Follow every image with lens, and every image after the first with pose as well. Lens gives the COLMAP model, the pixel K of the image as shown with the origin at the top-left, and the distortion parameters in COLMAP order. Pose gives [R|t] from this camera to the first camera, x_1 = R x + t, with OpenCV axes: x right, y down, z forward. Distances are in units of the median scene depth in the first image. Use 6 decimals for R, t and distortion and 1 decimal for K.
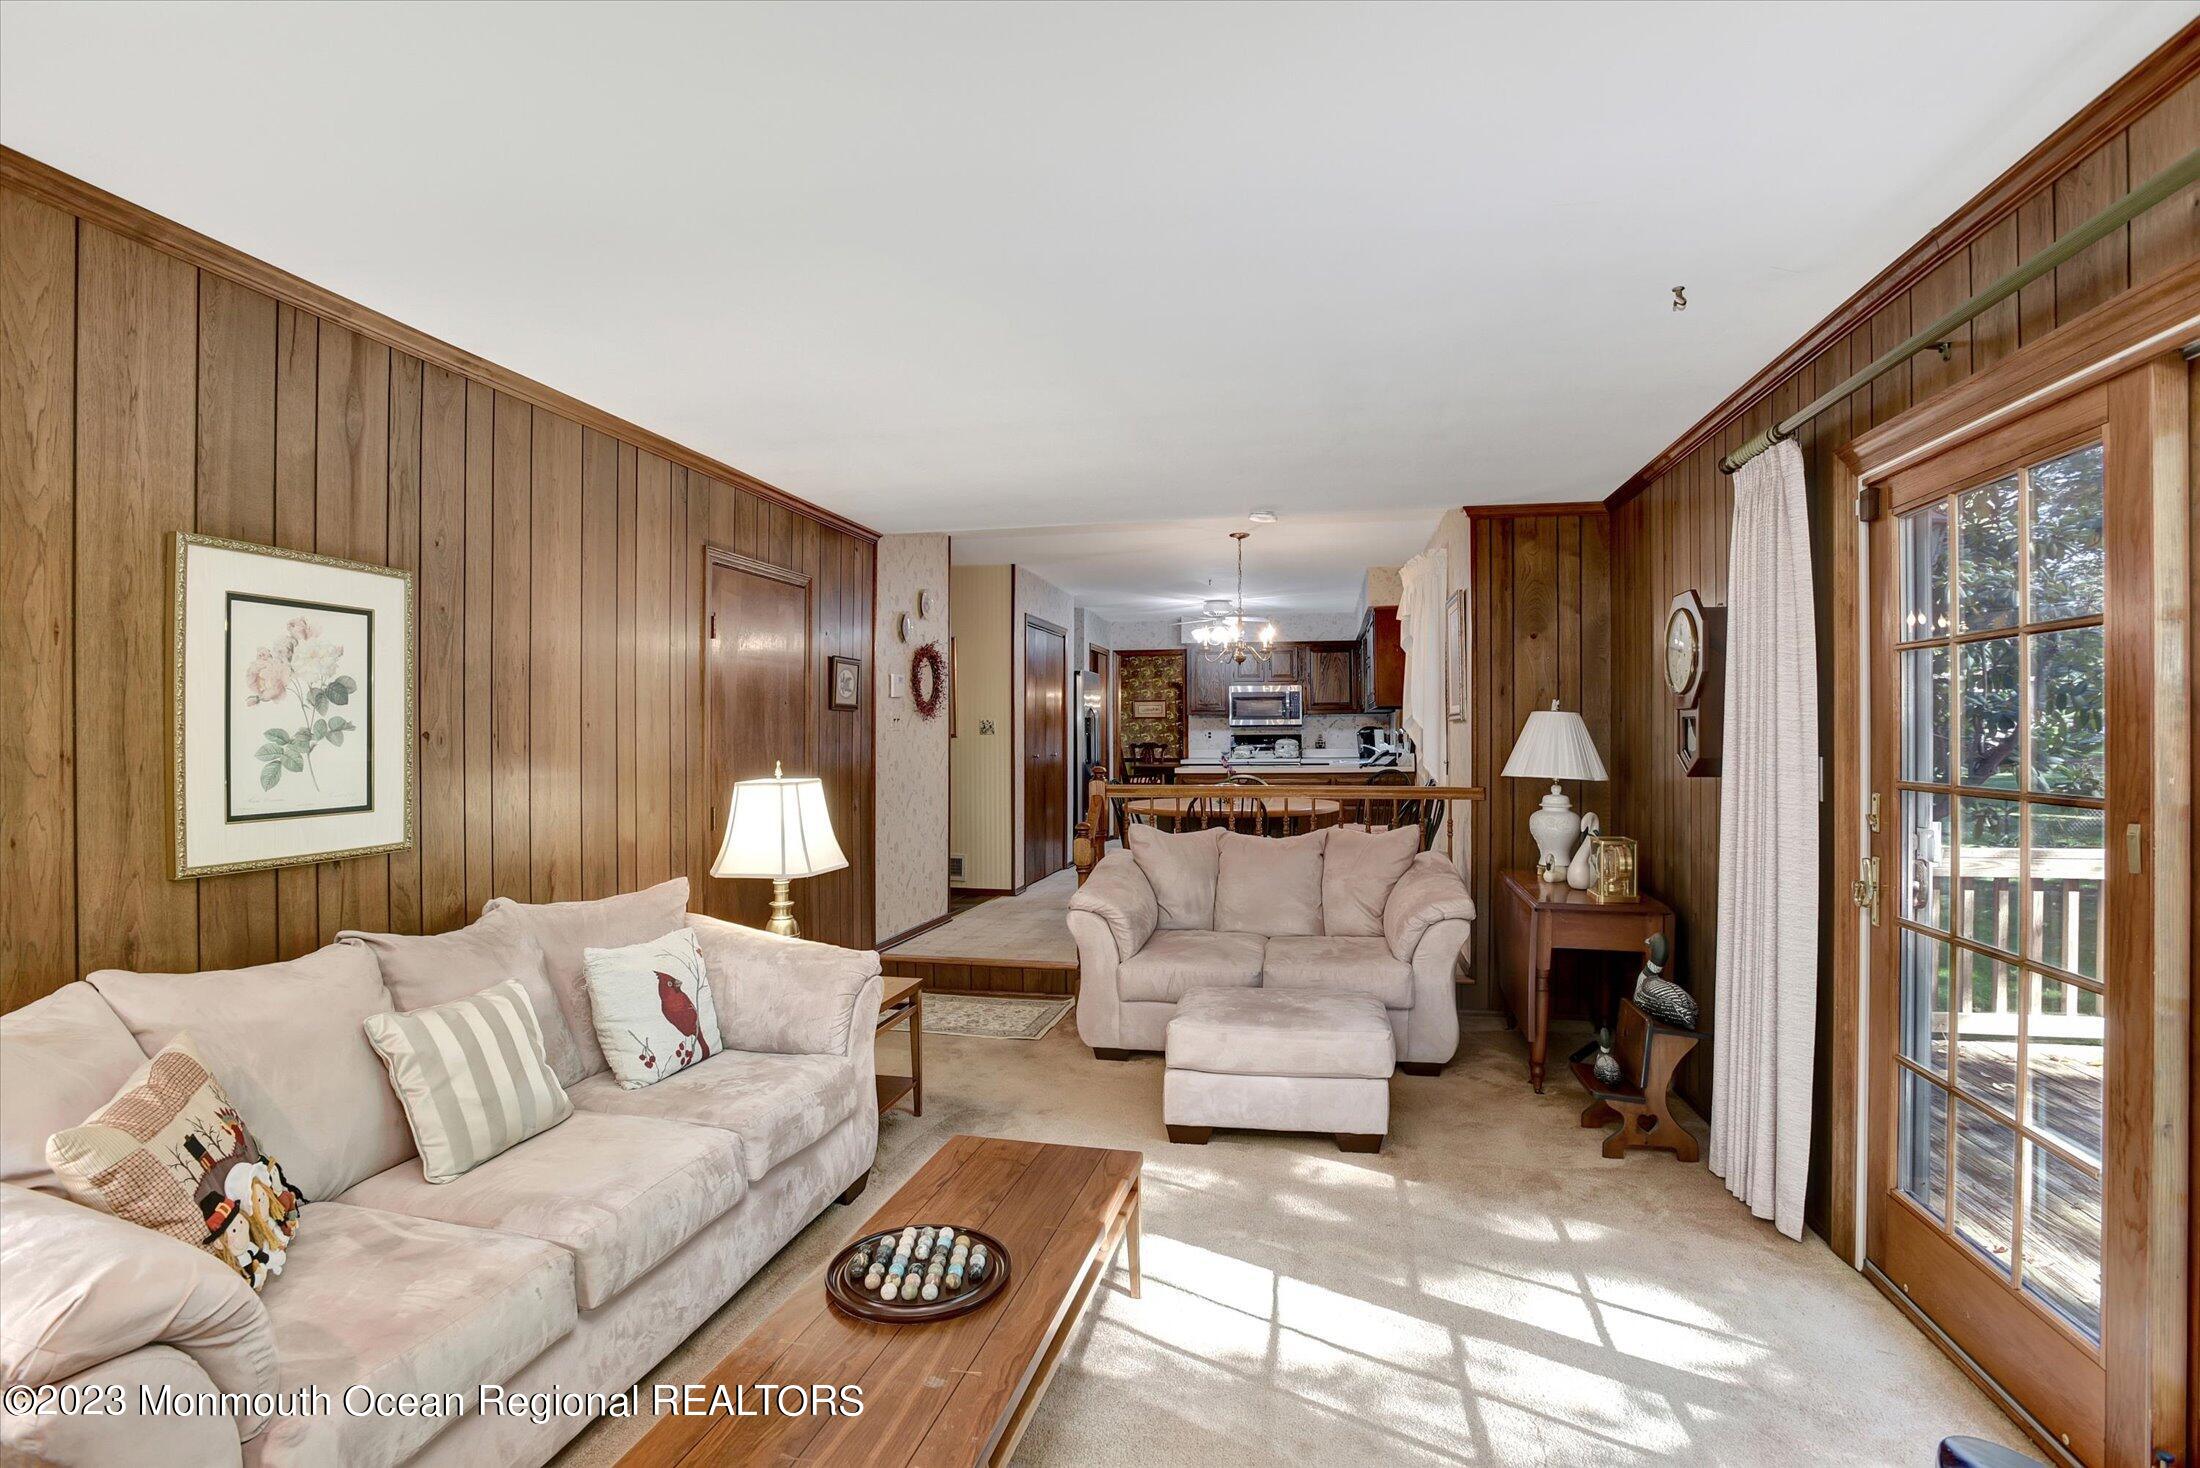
lens RADIAL K [[1075.6, 0, 1143.1], [0, 1075.6, 739.1], [0, 0, 1]] dist [-0.064009, 0.018331]
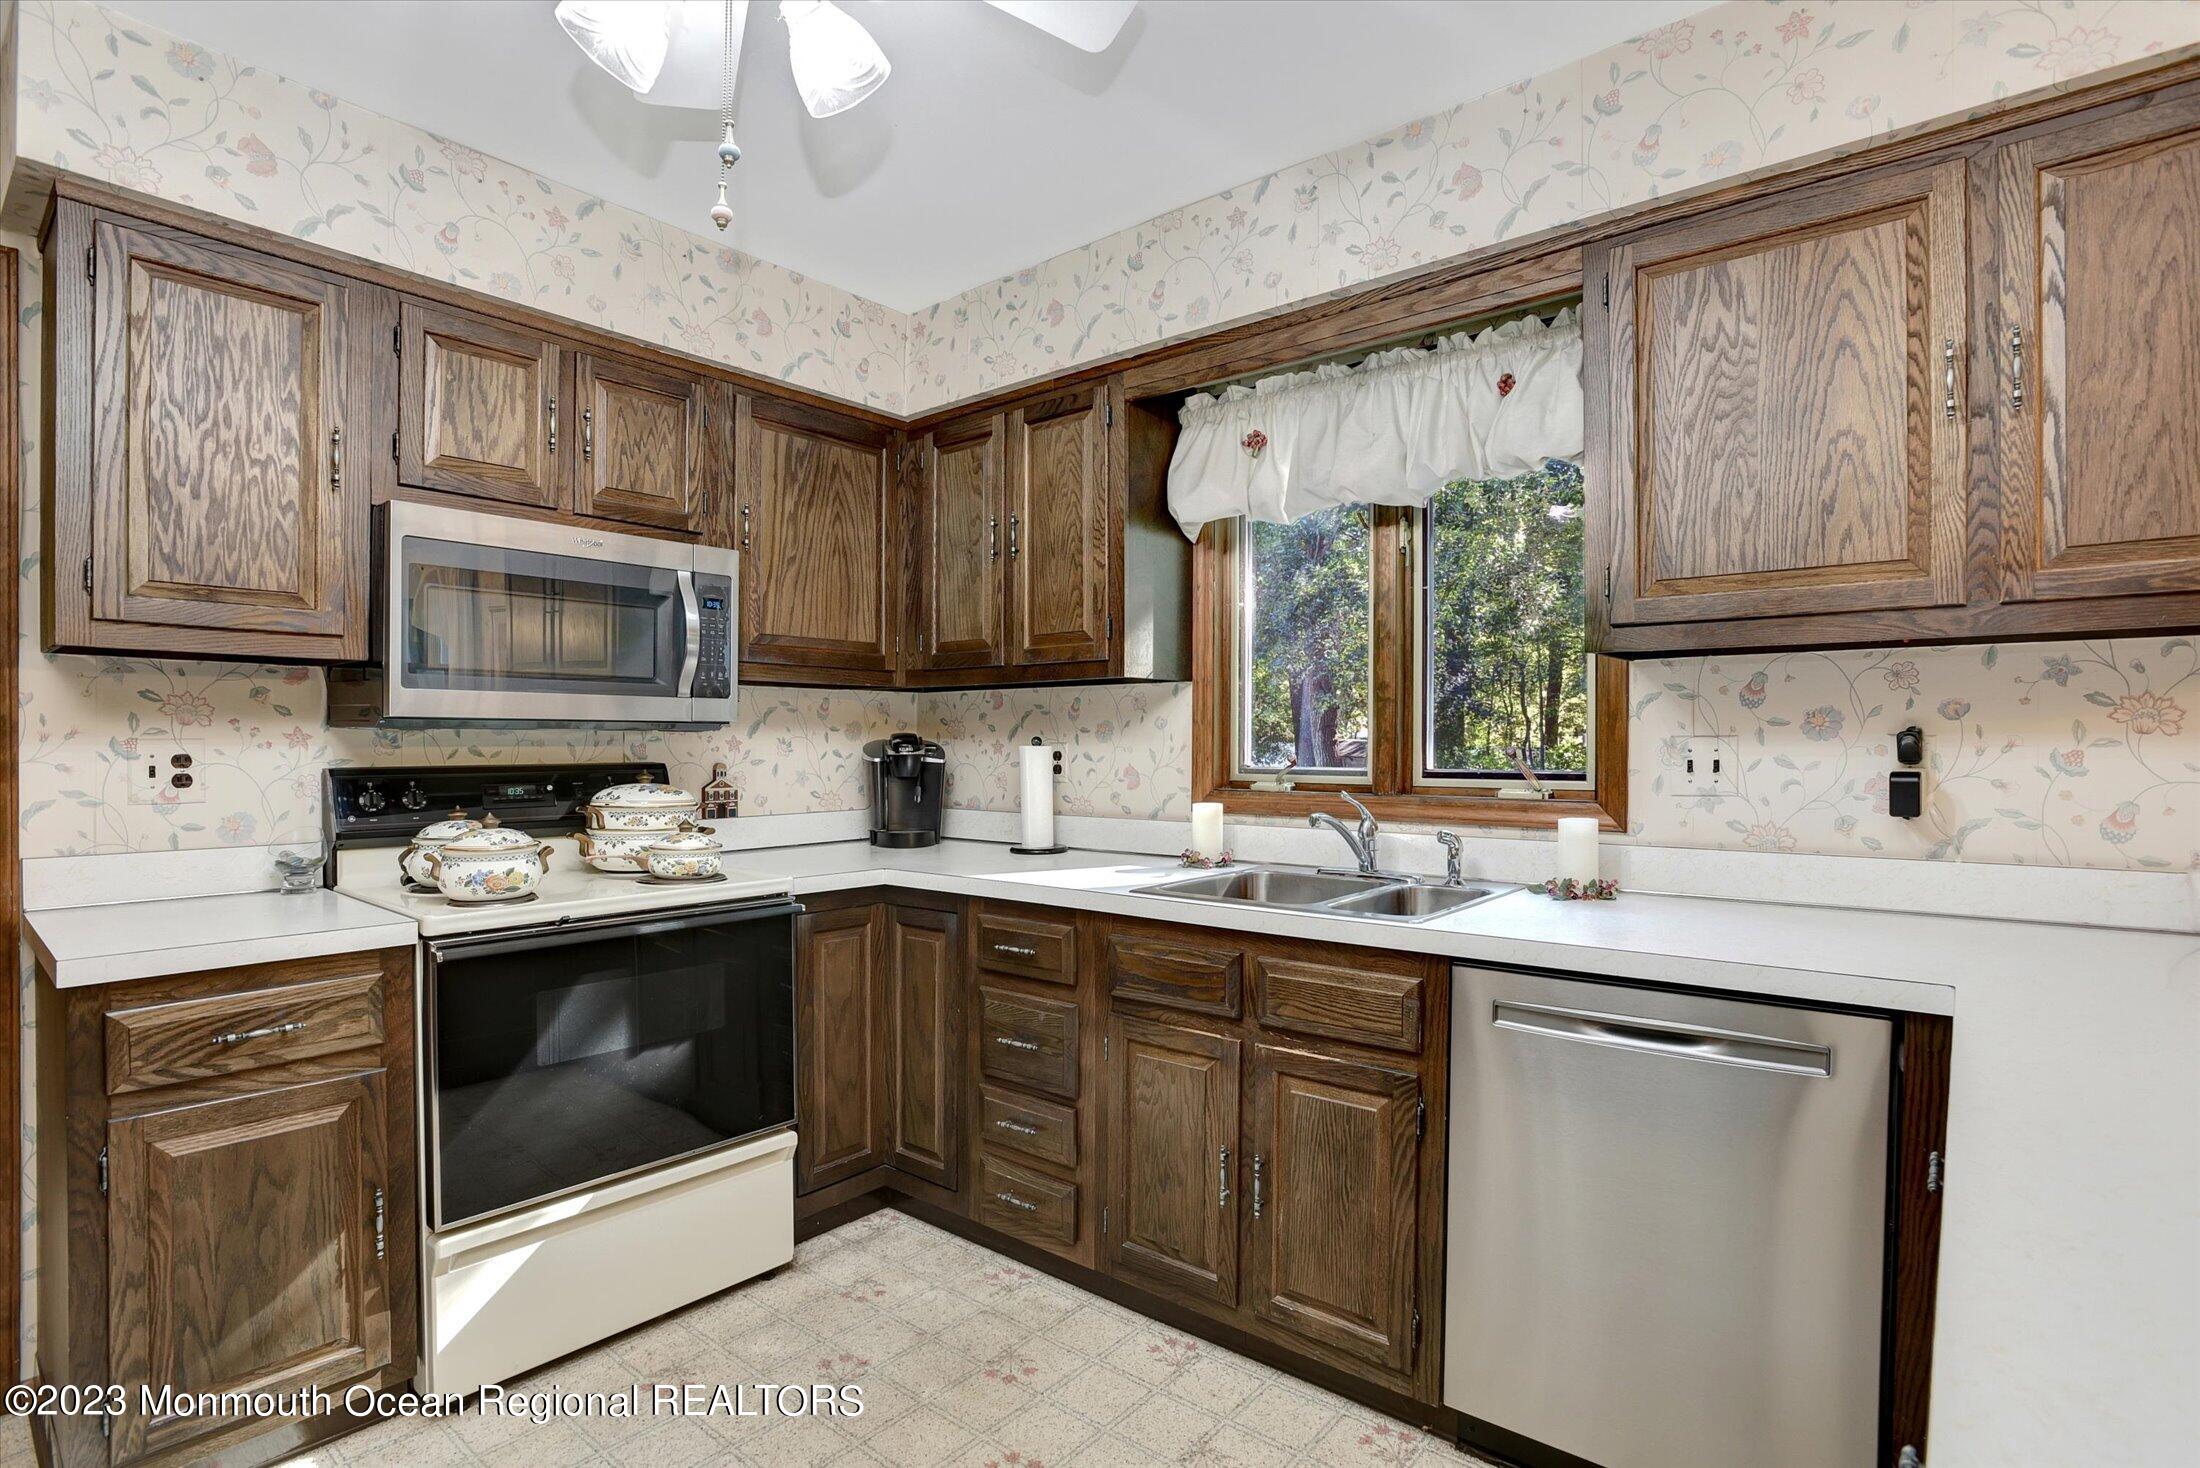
lens RADIAL K [[1075.6, 0, 1143.1], [0, 1075.6, 739.1], [0, 0, 1]] dist [-0.064009, 0.018331]
pose [[0.482056, 0.006260, 0.876118, -0.022515], [-0.001340, 0.999979, -0.006408, -0.040889], [-0.876139, 0.001915, 0.482054, 4.067763]]
